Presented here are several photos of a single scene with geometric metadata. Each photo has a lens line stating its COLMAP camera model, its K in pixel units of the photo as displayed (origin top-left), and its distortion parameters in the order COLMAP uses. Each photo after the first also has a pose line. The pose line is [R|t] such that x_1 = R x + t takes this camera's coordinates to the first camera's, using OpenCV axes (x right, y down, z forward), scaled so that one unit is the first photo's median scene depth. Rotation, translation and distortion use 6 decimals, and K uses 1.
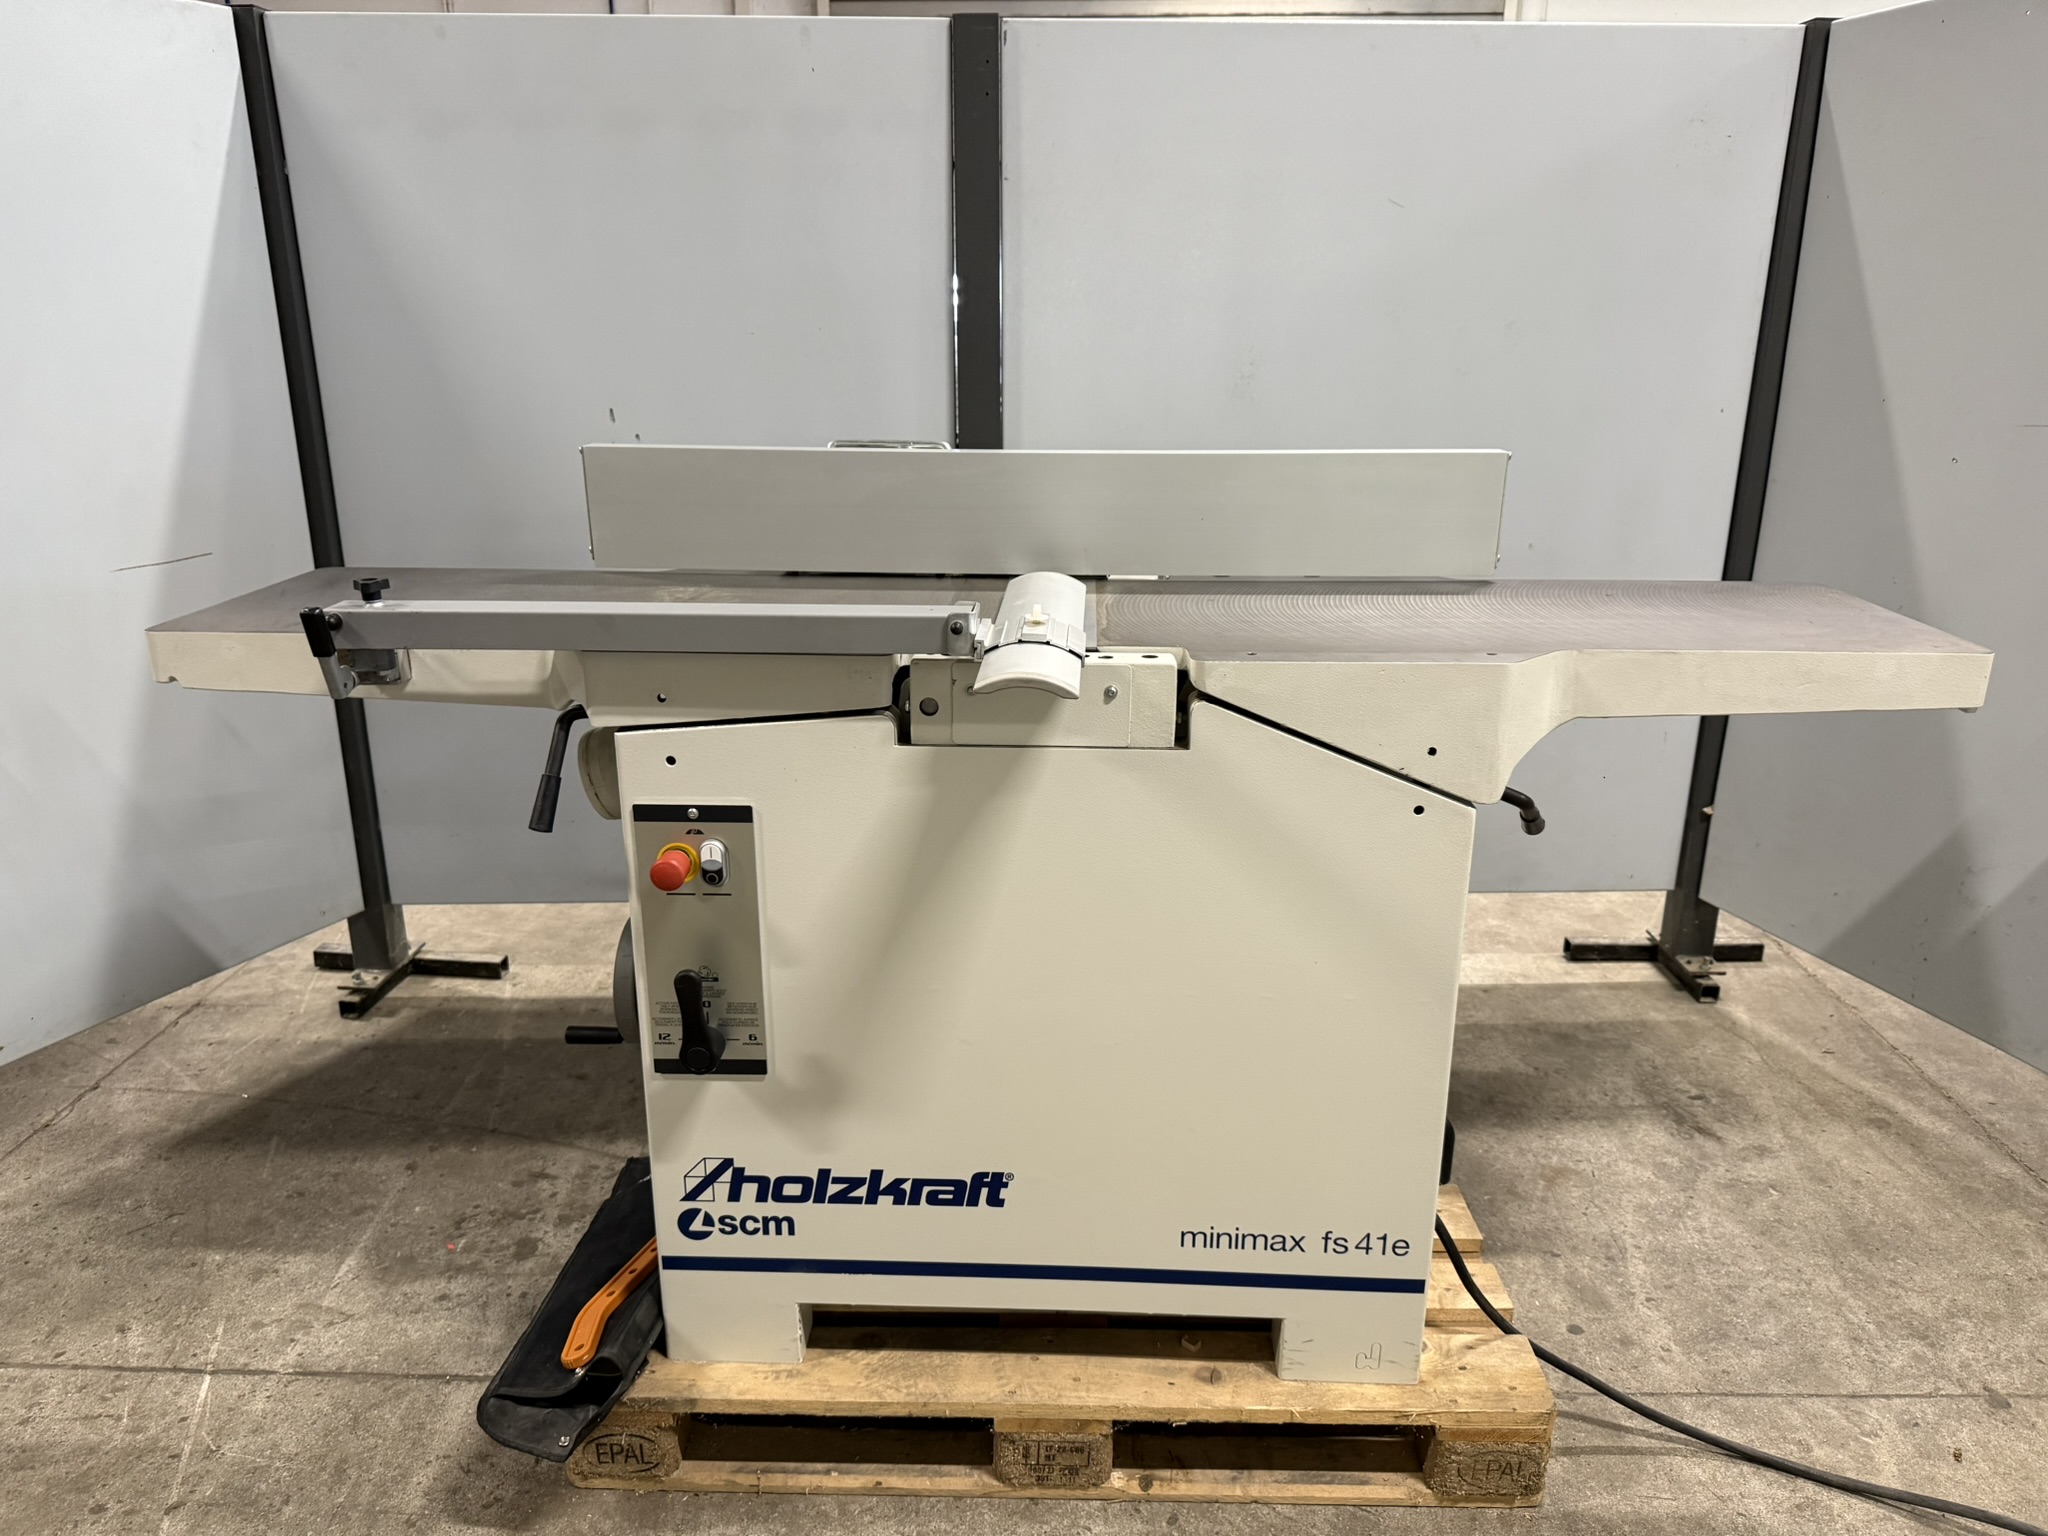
lens RADIAL K [[1444.3, 0, 1026.0], [0, 1444.3, 766.1], [0, 0, 1]] dist [0.027239, -0.038210]
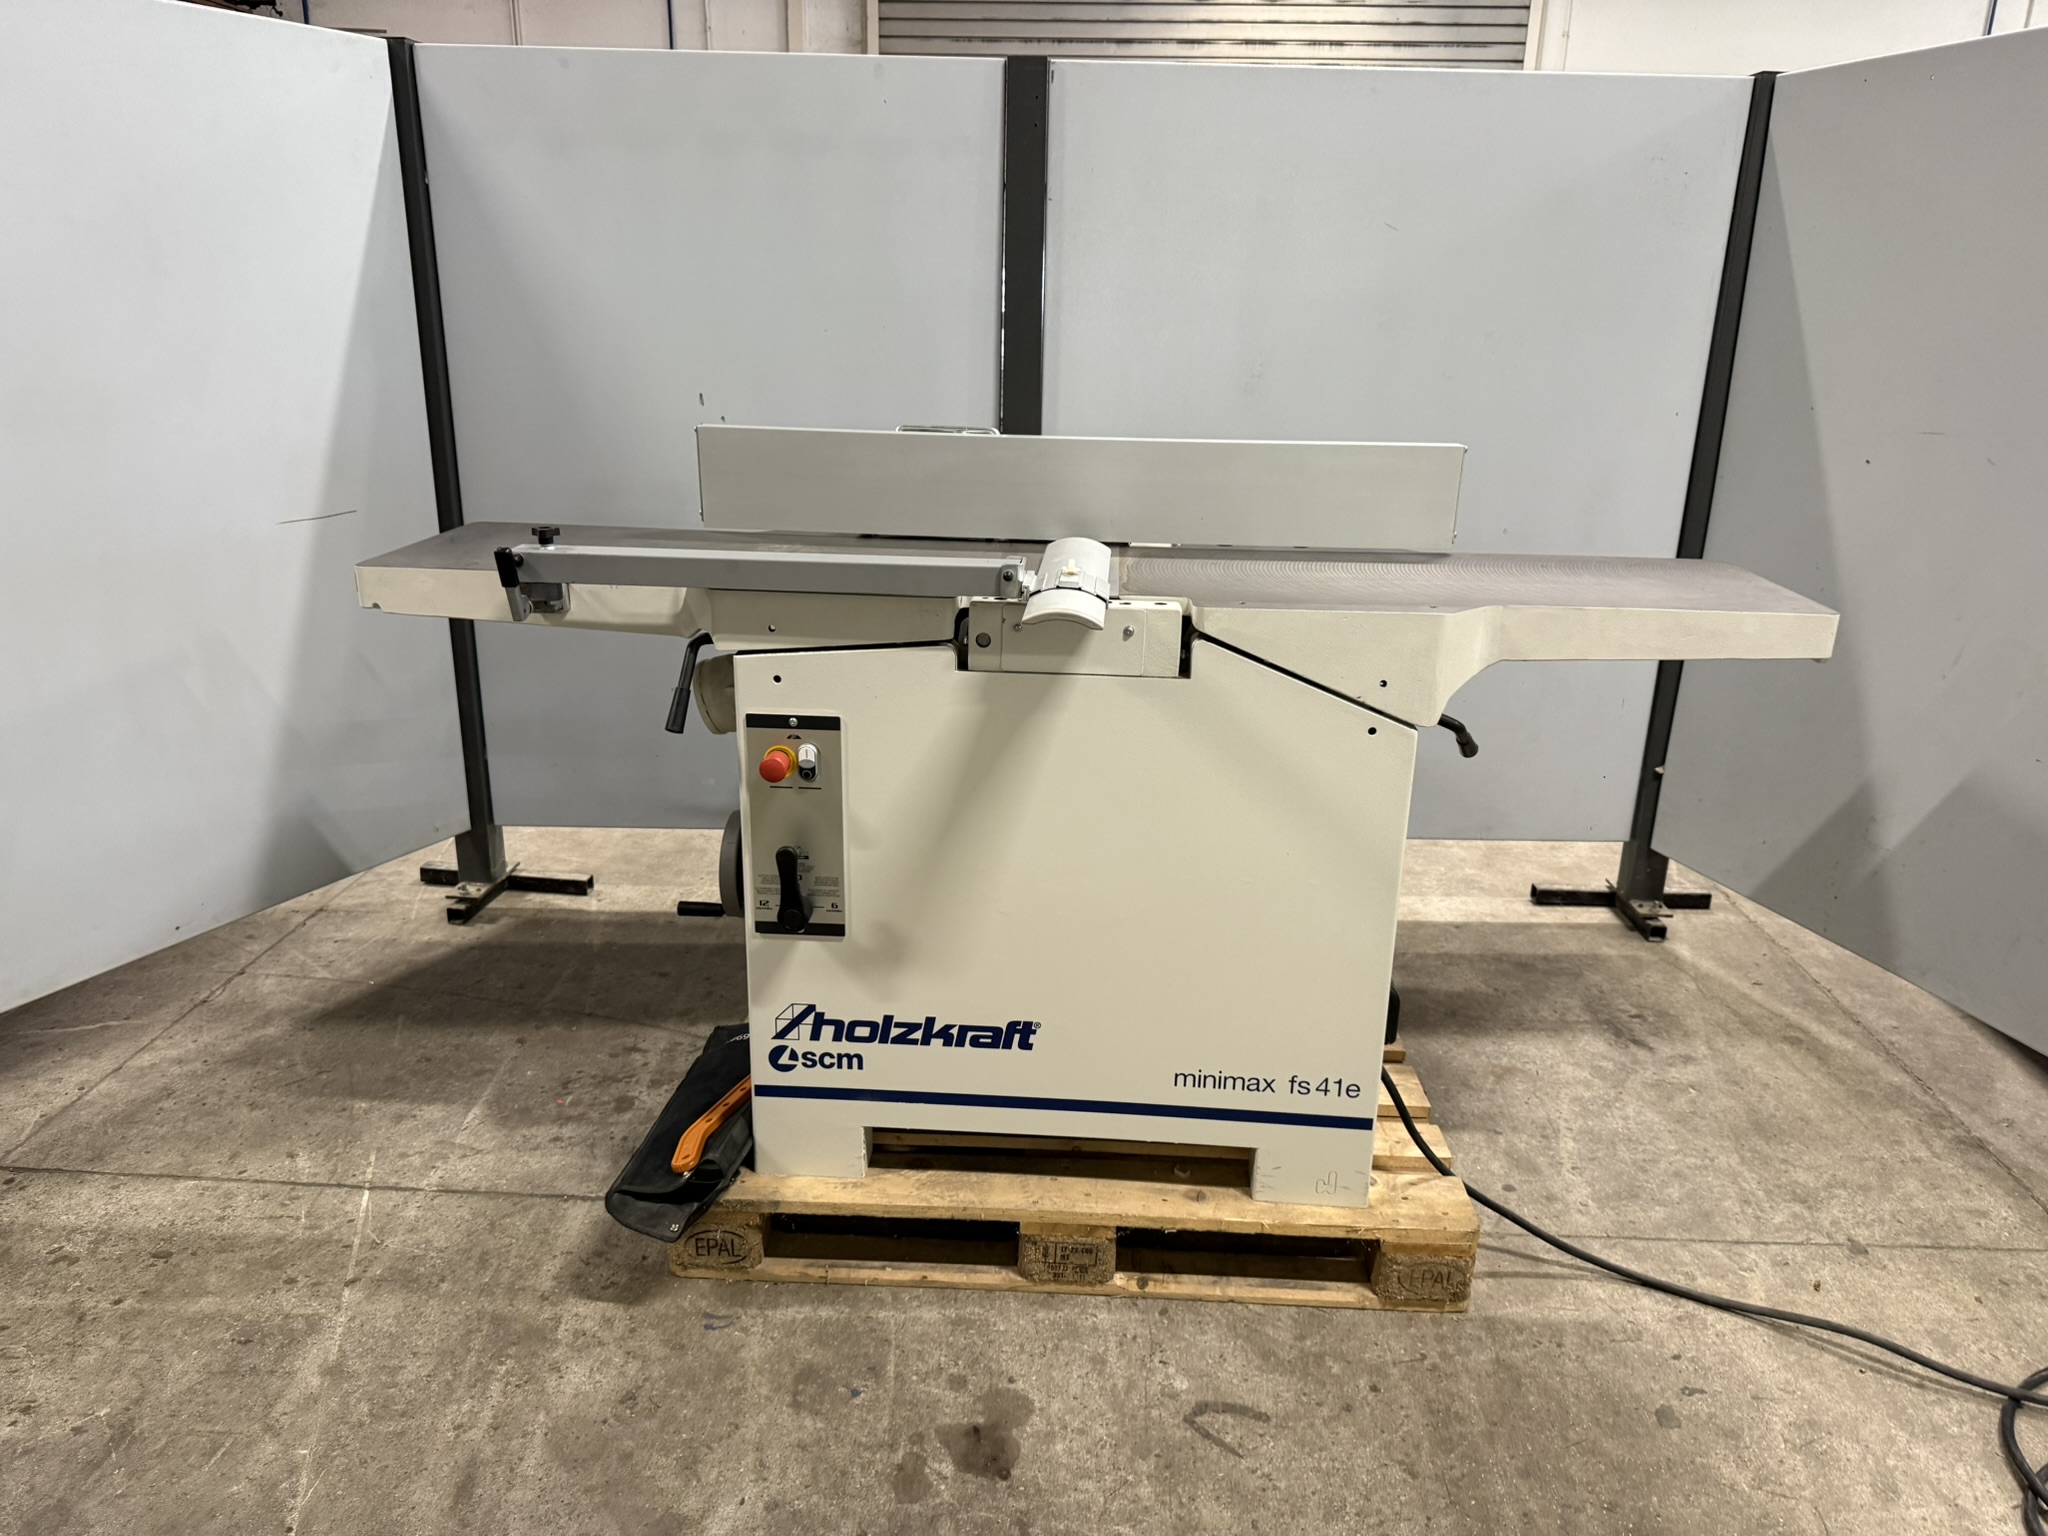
lens RADIAL K [[1444.3, 0, 1031.7], [0, 1444.3, 754.4], [0, 0, 1]] dist [0.027239, -0.038210]
pose [[0.999661, 0.023549, -0.011084, -0.007756], [-0.023547, 0.999723, 0.000301, 0.049450], [0.011088, -0.000040, 0.999939, -0.220251]]
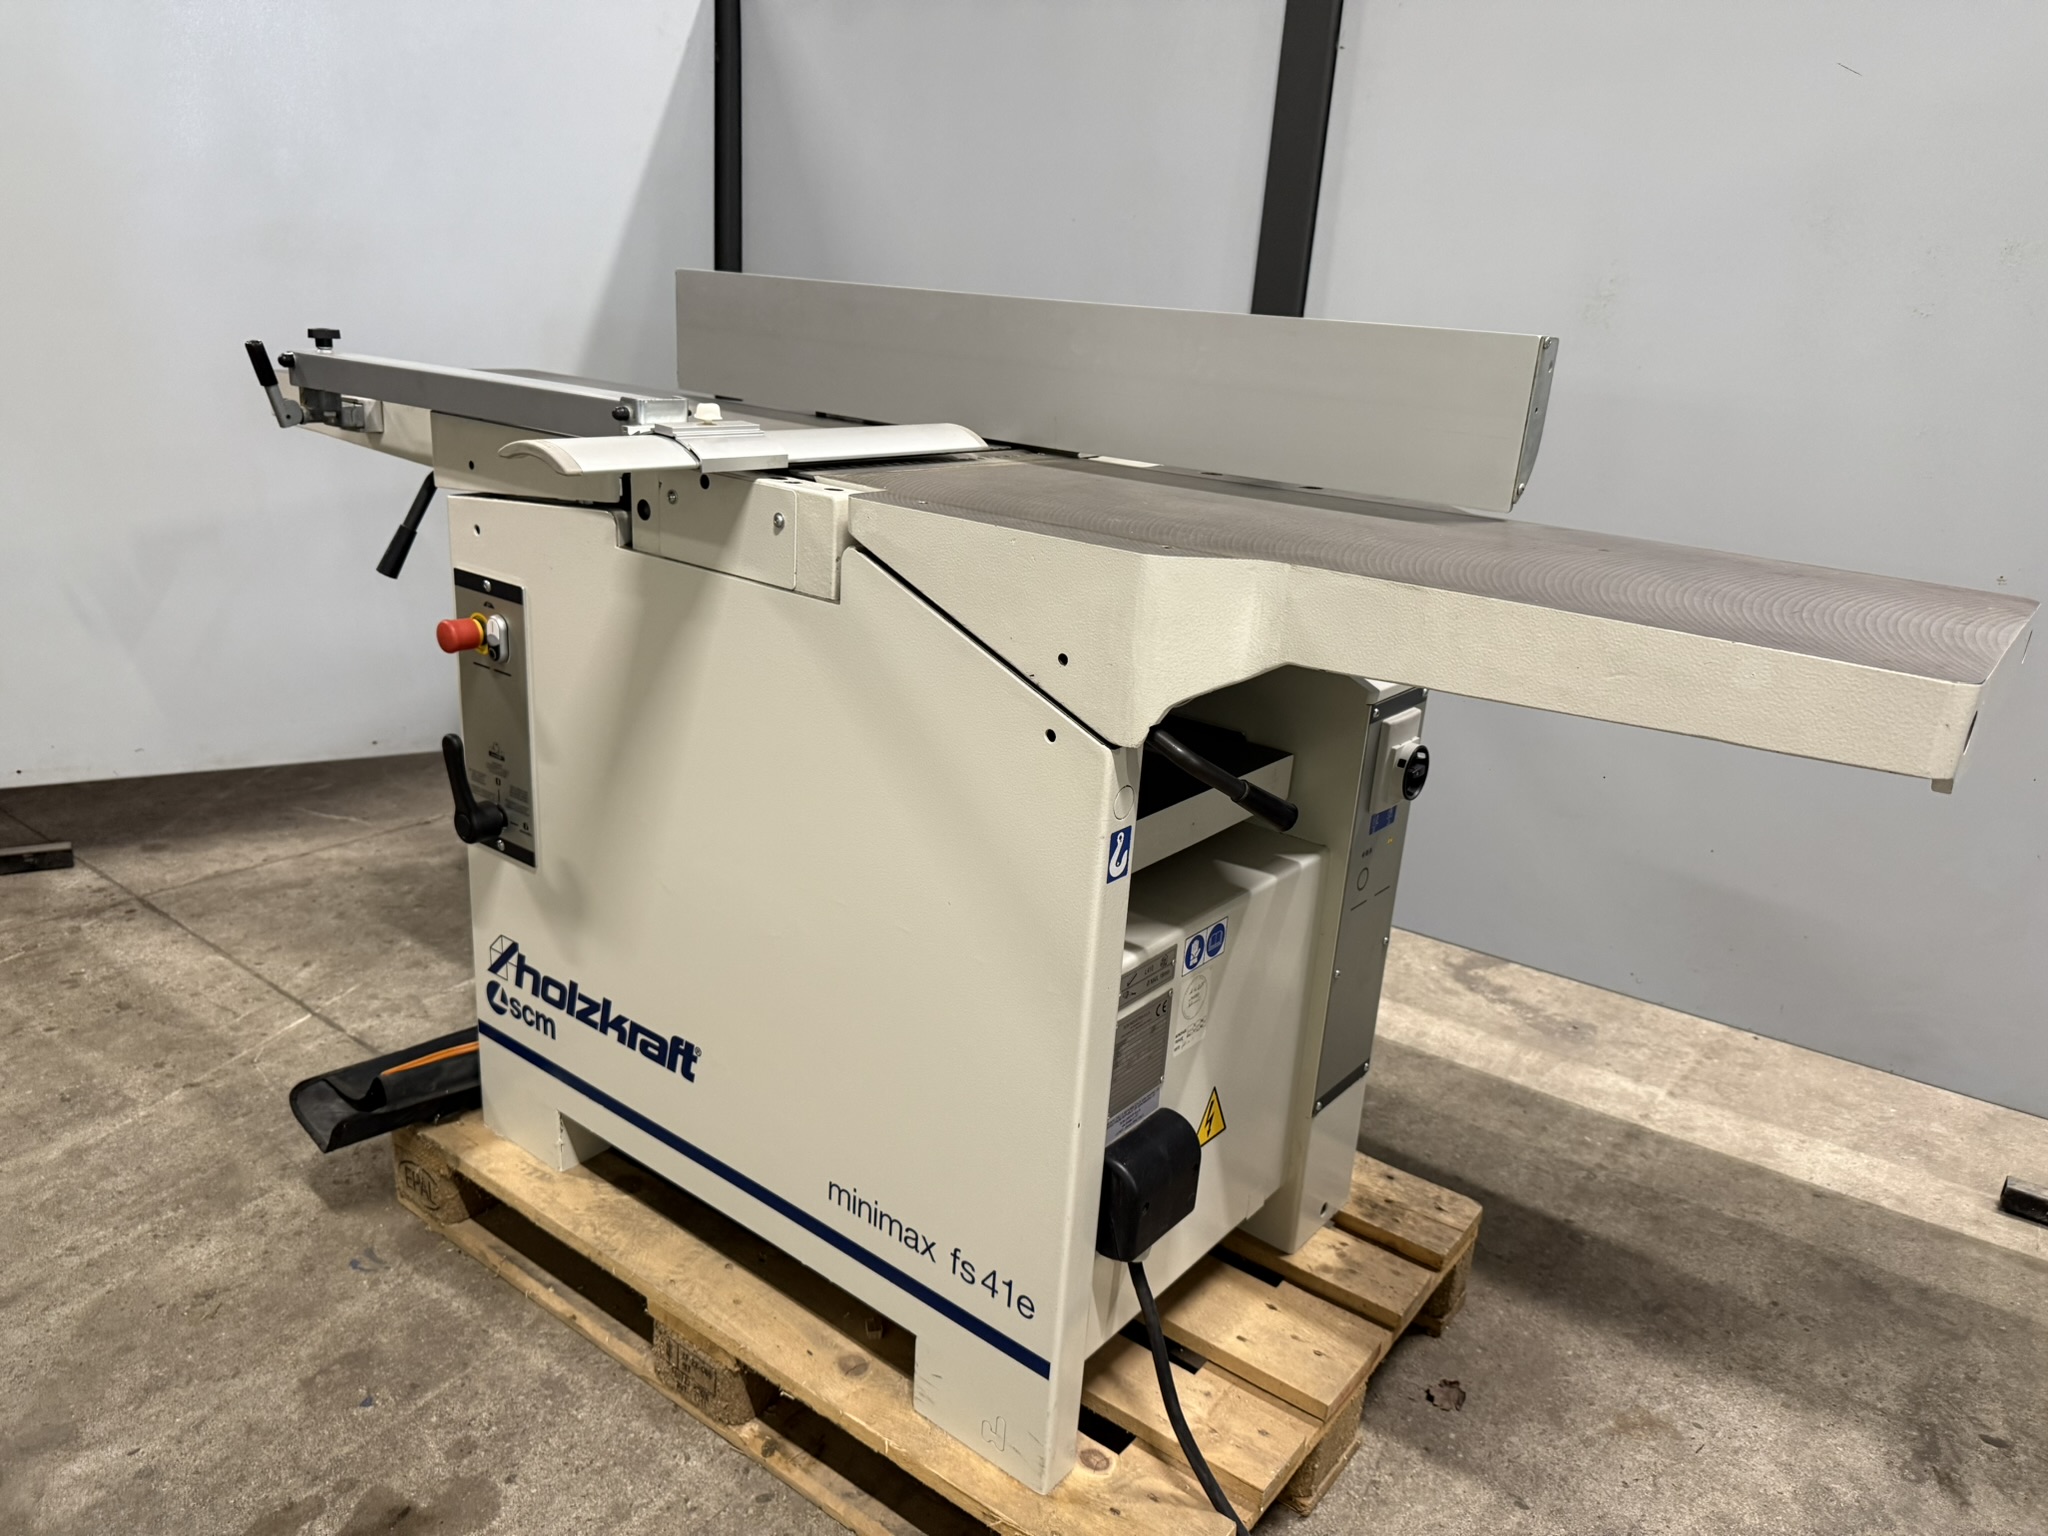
lens RADIAL K [[1444.3, 0, 1026.1], [0, 1444.3, 776.0], [0, 0, 1]] dist [0.027239, -0.038210]
pose [[0.812543, 0.237465, -0.532339, 0.574473], [-0.239664, 0.968593, 0.066254, 0.003222], [0.531353, 0.073749, 0.843935, 0.306048]]
